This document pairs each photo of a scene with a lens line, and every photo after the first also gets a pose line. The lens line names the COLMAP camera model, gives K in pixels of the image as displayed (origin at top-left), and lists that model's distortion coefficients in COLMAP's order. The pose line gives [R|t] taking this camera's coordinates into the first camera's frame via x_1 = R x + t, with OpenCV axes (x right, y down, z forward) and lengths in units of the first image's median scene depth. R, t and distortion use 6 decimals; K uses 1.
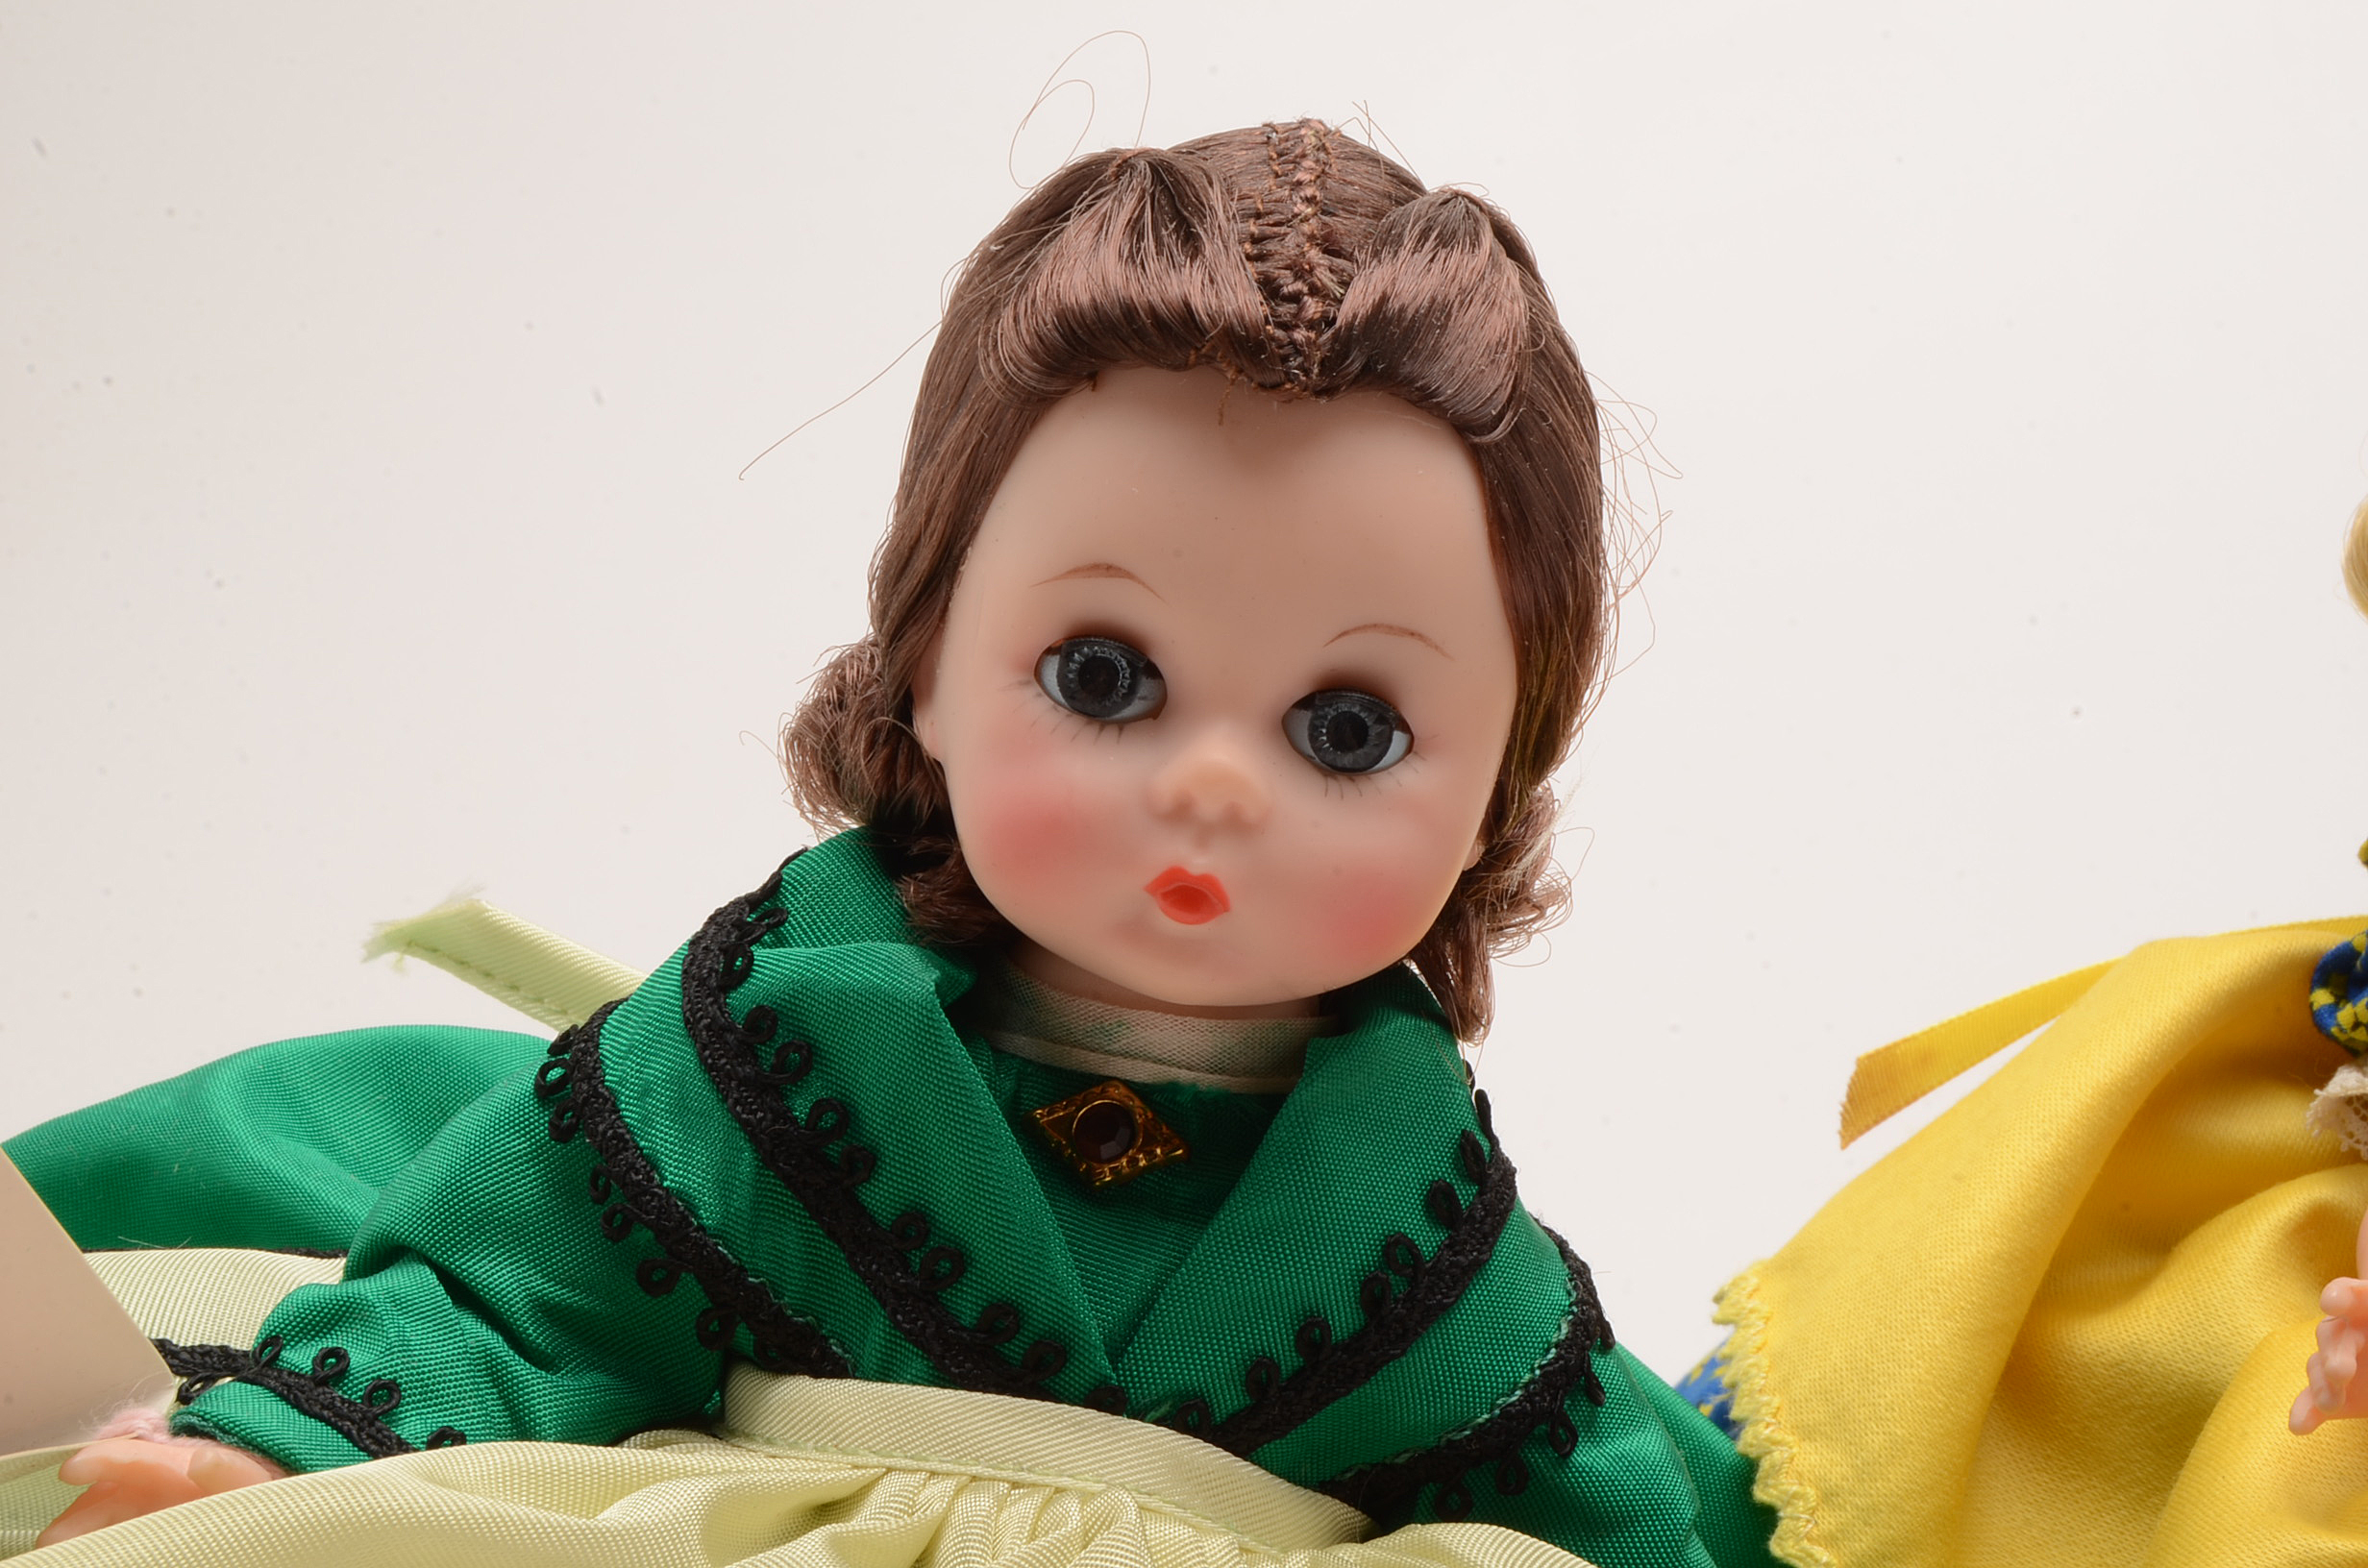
lens RADIAL K [[4672.9, 0, 1185.1], [0, 4672.9, 781.9], [0, 0, 1]] dist [-0.268288, 0.000000]
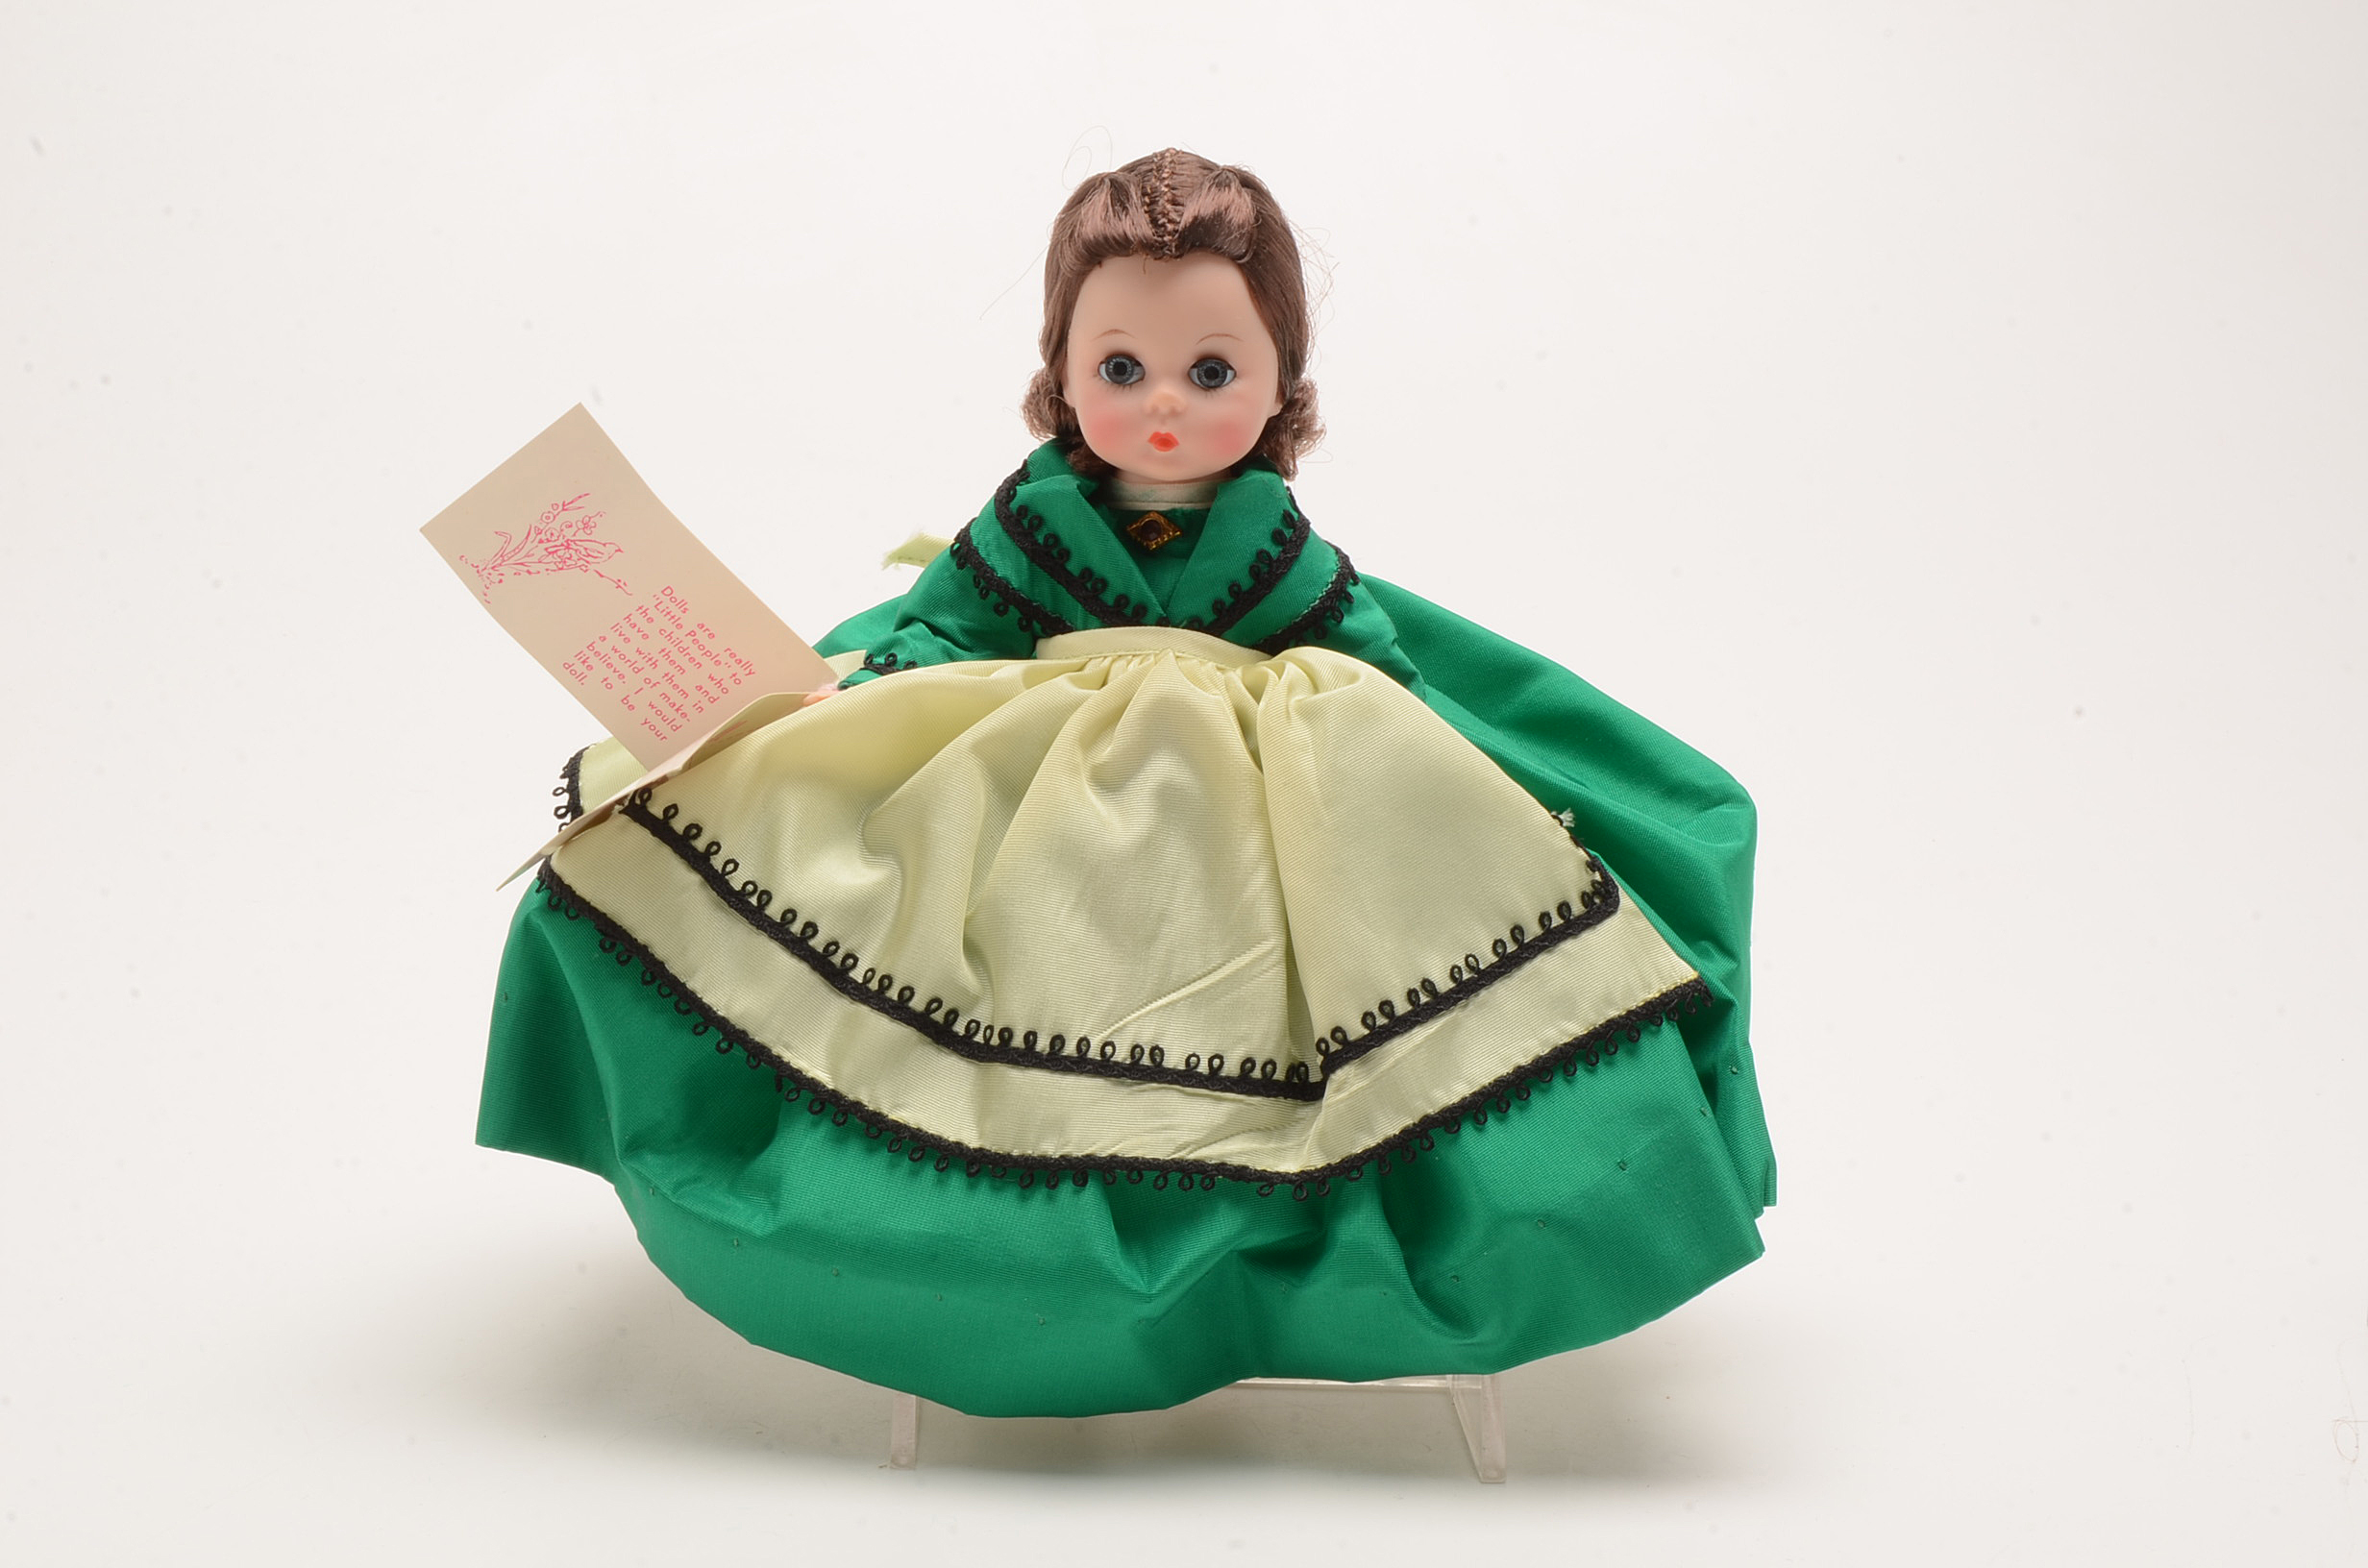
lens RADIAL K [[4045.0, 0, 1183.7], [0, 4045.0, 785.0], [0, 0, 1]] dist [-0.144004, 0.000000]
pose [[0.981880, -0.159907, -0.101688, 0.223516], [0.169136, 0.981502, 0.089707, 0.011099], [0.085462, -0.105281, 0.990763, -1.406002]]
